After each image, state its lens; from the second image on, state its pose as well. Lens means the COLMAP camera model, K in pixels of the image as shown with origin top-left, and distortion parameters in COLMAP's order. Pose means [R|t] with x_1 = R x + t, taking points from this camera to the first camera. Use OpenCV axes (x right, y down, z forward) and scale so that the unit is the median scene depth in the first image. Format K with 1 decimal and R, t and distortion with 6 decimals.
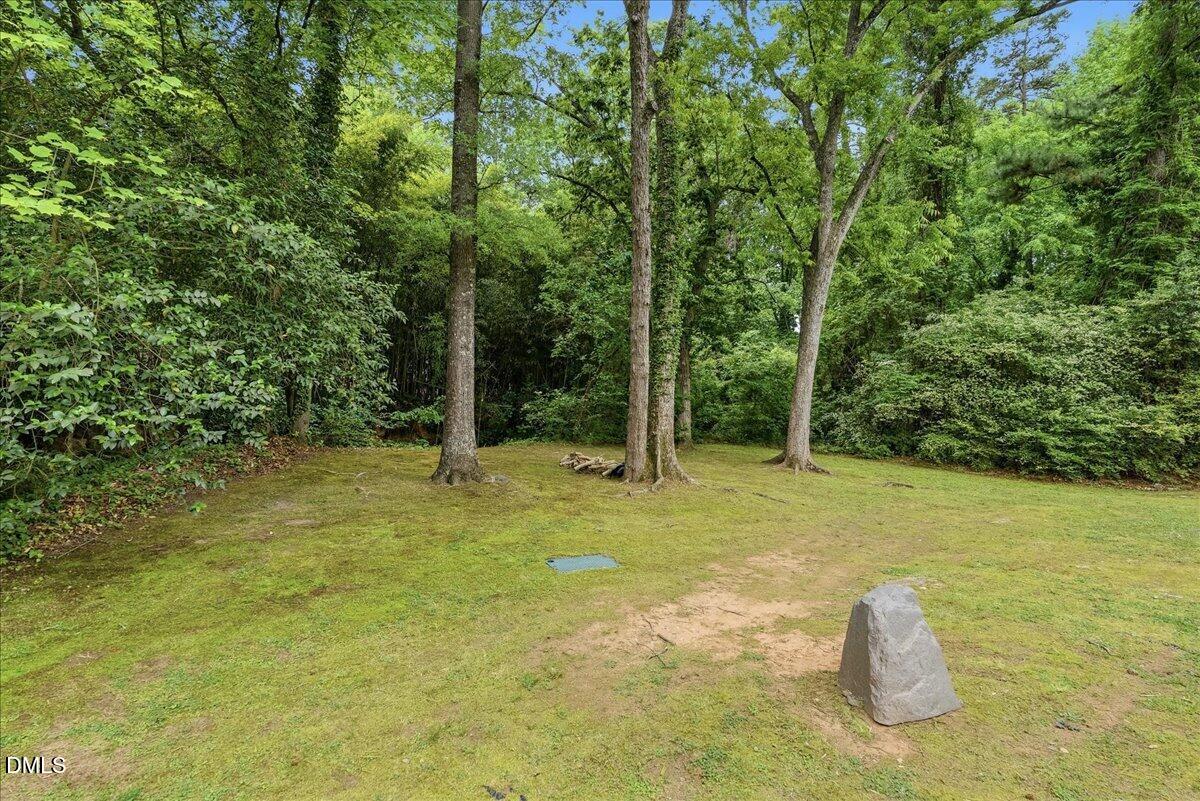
lens RADIAL K [[611.5, 0, 600.7], [0, 611.5, 360.5], [0, 0, 1]] dist [-0.002593, 0.008696]
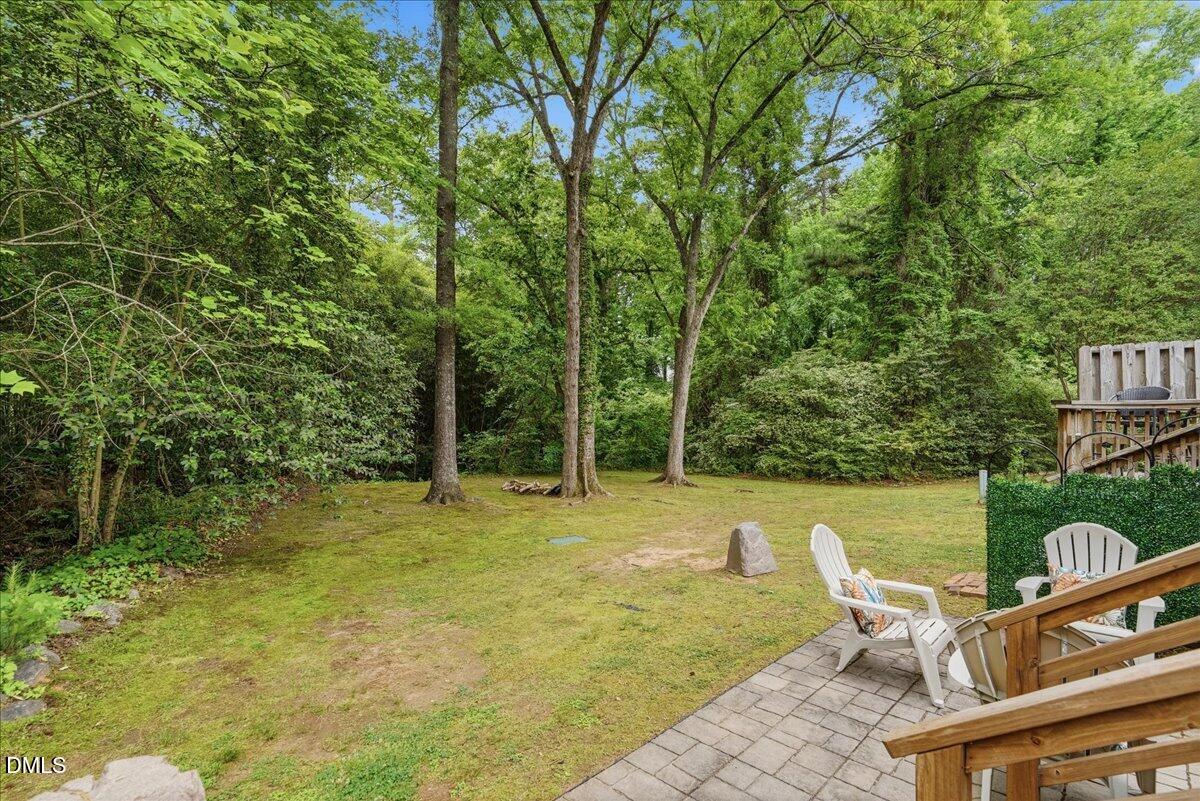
lens RADIAL K [[558.0, 0, 600.0], [0, 558.0, 400.5], [0, 0, 1]] dist [0.000372, 0.001159]
pose [[0.977478, -0.018740, 0.210202, -0.090281], [0.018989, 0.999819, 0.000835, -0.013557], [-0.210179, 0.003175, 0.977658, -0.166246]]
